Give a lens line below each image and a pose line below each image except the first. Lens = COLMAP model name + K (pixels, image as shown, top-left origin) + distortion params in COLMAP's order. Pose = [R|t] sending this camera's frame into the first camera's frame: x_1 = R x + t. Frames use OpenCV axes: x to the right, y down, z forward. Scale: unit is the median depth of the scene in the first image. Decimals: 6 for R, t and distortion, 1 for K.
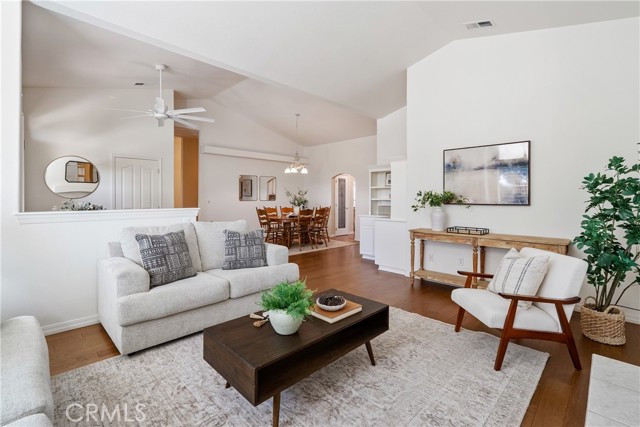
lens RADIAL K [[279.1, 0, 320.0], [0, 279.1, 213.5], [0, 0, 1]] dist [-0.000449, -0.000026]
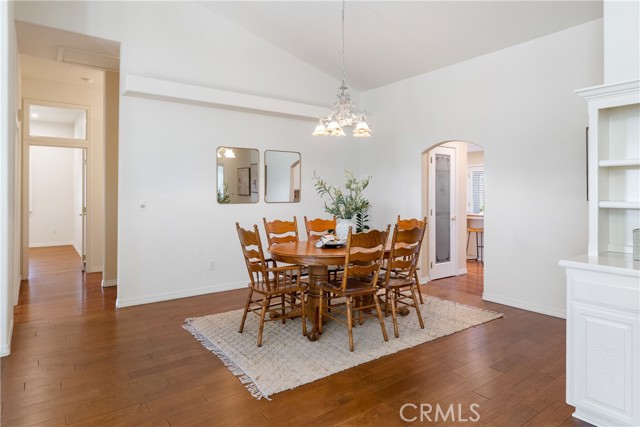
lens RADIAL K [[379.9, 0, 321.4], [0, 379.9, 209.8], [0, 0, 1]] dist [-0.000876, 0.000774]
pose [[0.988158, 0.000513, -0.153442, -0.030133], [-0.002944, 0.999874, -0.015613, -0.029808], [0.153415, 0.015880, 0.988034, 0.451976]]
